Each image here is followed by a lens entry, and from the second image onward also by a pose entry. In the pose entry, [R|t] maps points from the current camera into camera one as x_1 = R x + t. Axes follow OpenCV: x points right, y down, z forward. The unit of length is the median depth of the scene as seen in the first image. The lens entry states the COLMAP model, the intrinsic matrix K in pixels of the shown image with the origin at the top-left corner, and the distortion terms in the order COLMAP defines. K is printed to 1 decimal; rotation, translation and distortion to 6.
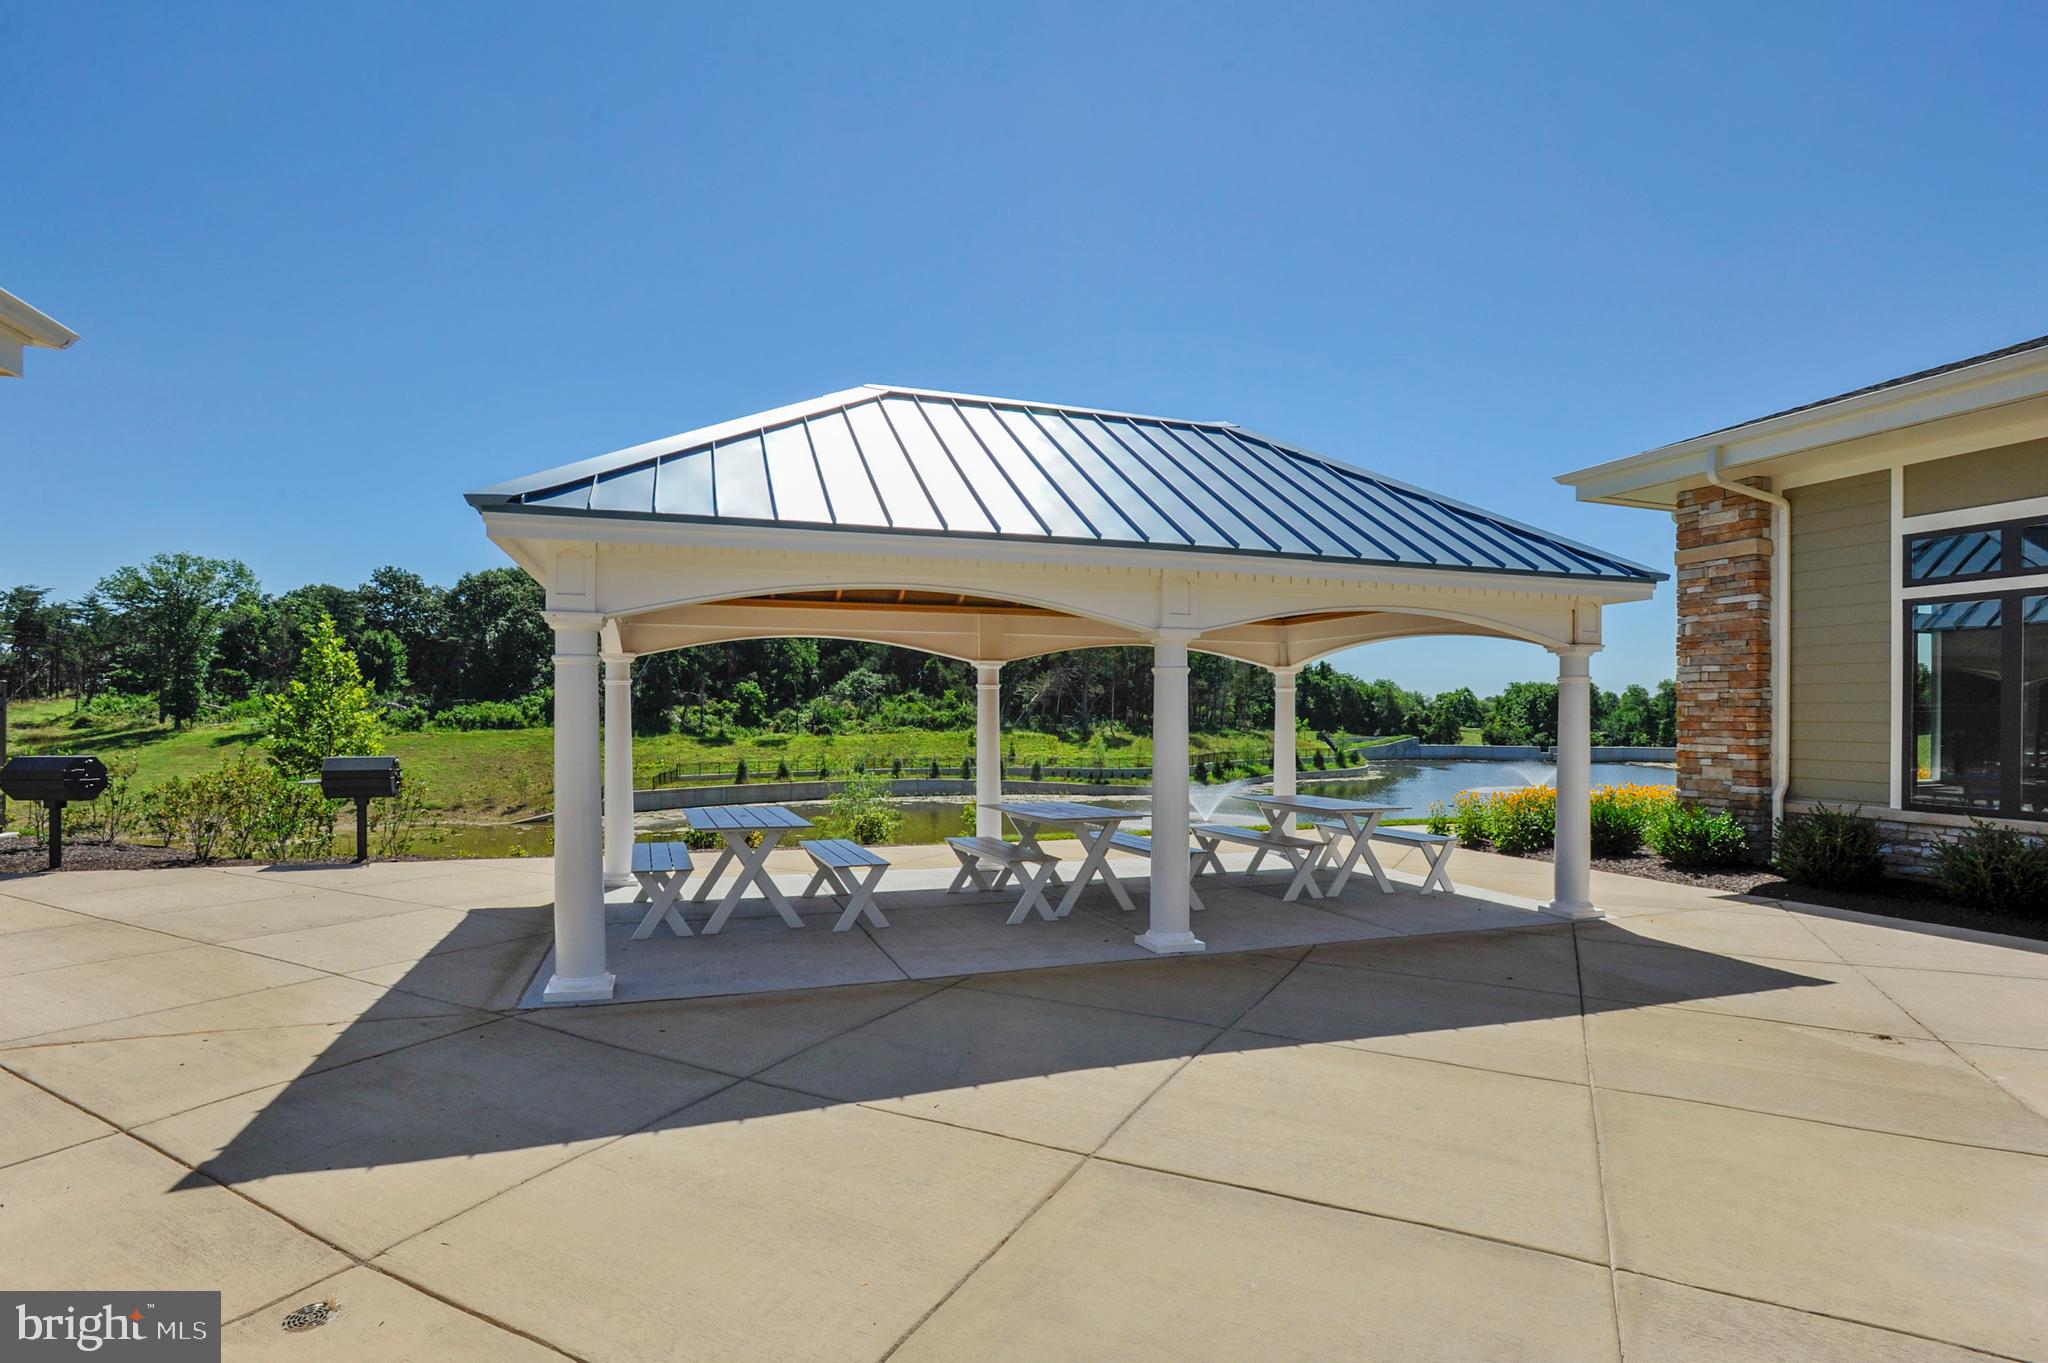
lens RADIAL K [[999.5, 0, 1022.7], [0, 999.5, 693.2], [0, 0, 1]] dist [-0.065408, 0.024965]
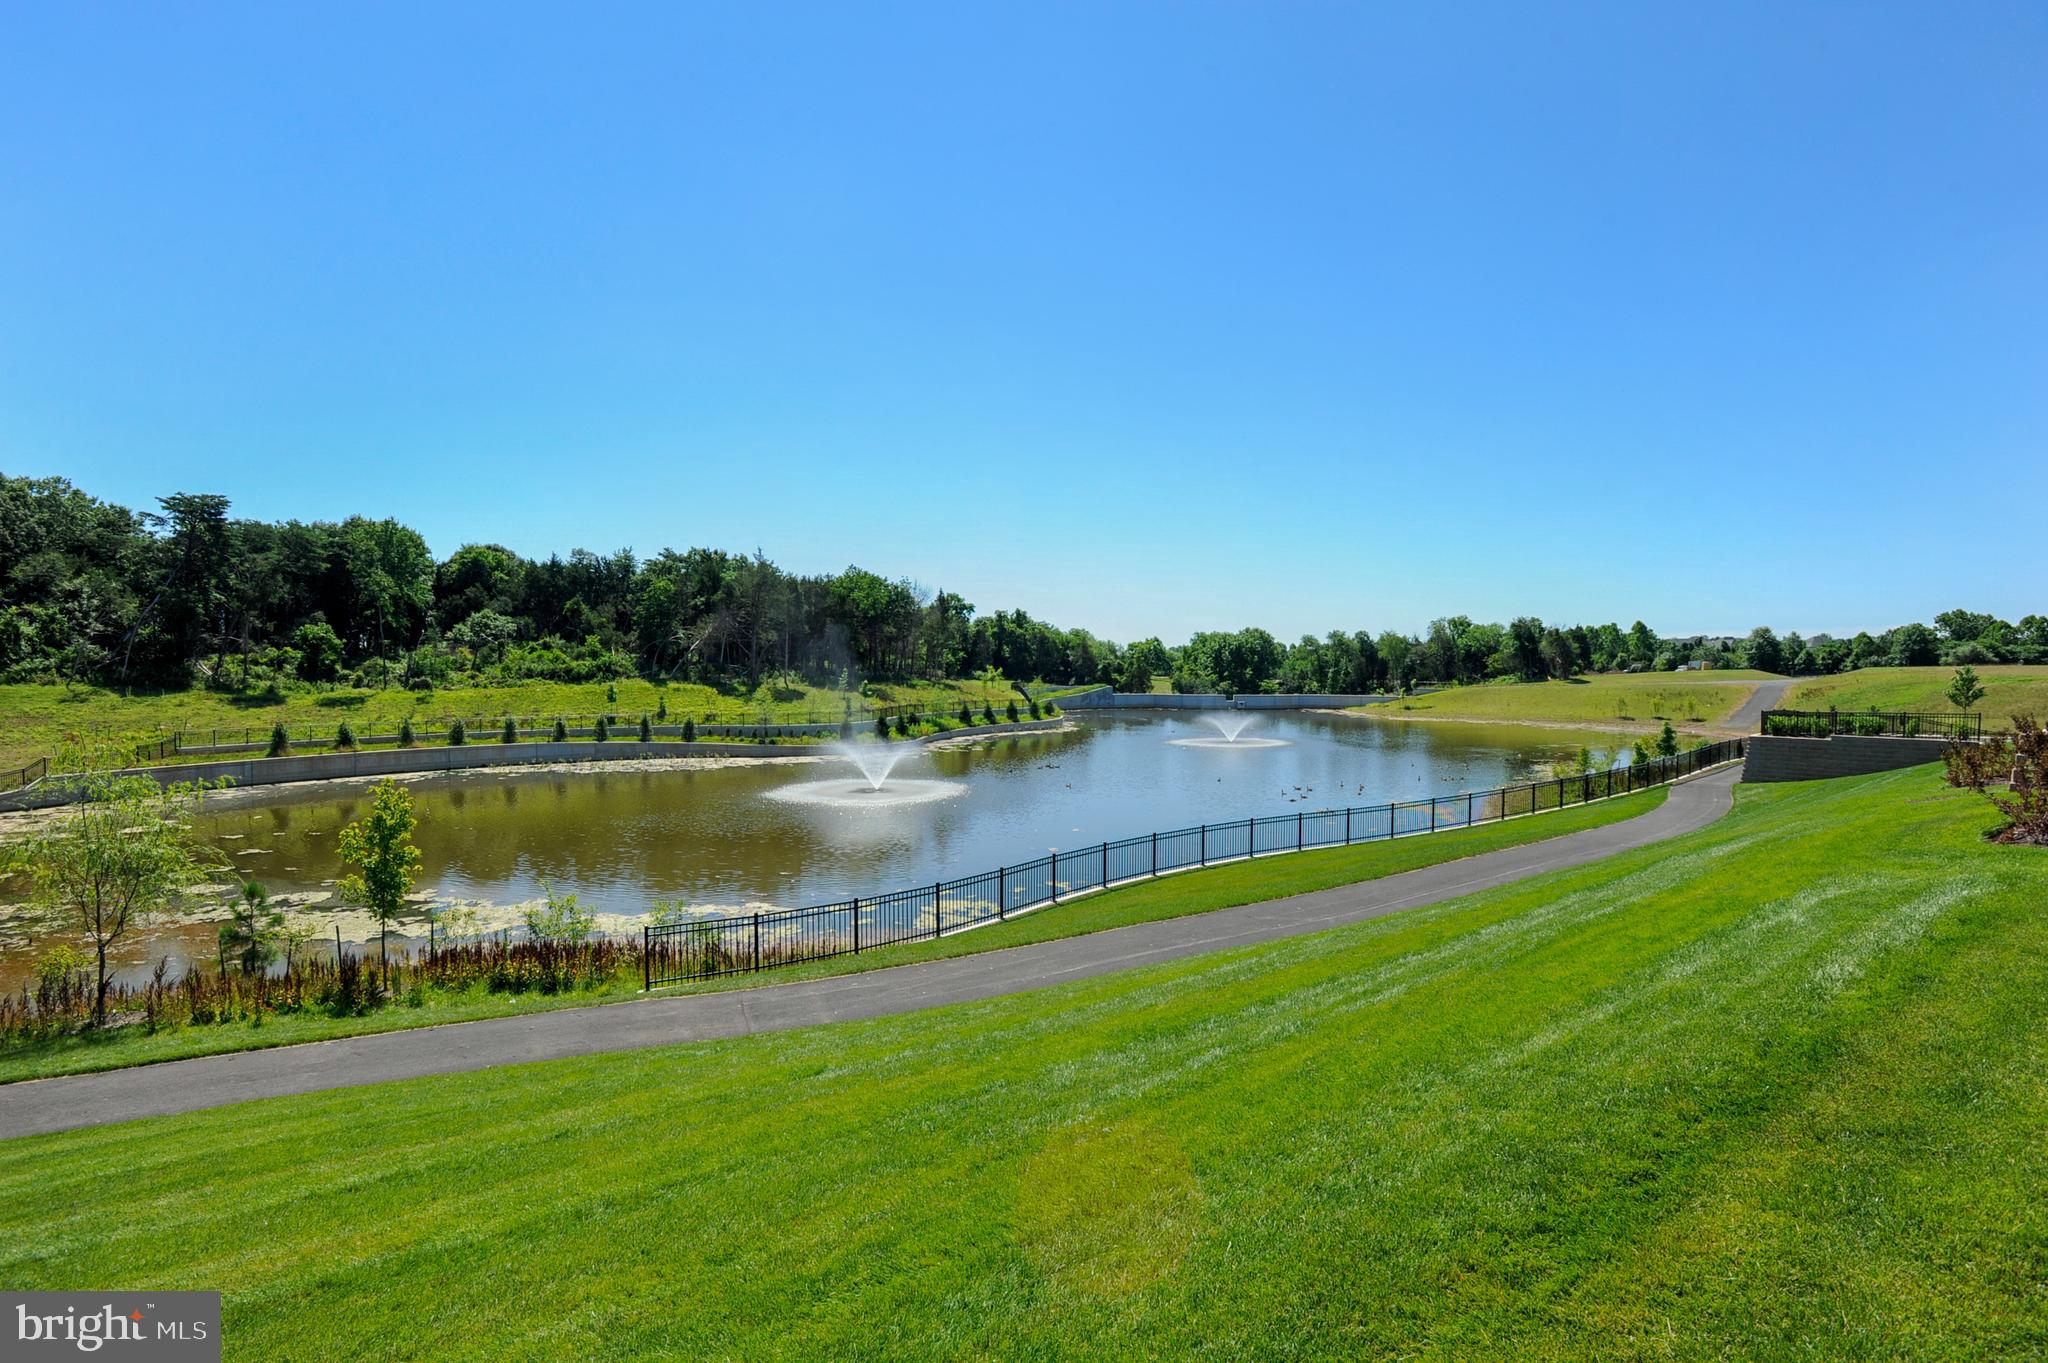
lens RADIAL K [[999.5, 0, 1022.7], [0, 999.5, 693.2], [0, 0, 1]] dist [-0.065408, 0.024965]
pose [[0.956907, -0.010680, 0.290196, 0.034719], [-0.003741, 0.998787, 0.049092, 0.003622], [-0.290369, -0.048062, 0.955707, 0.099244]]
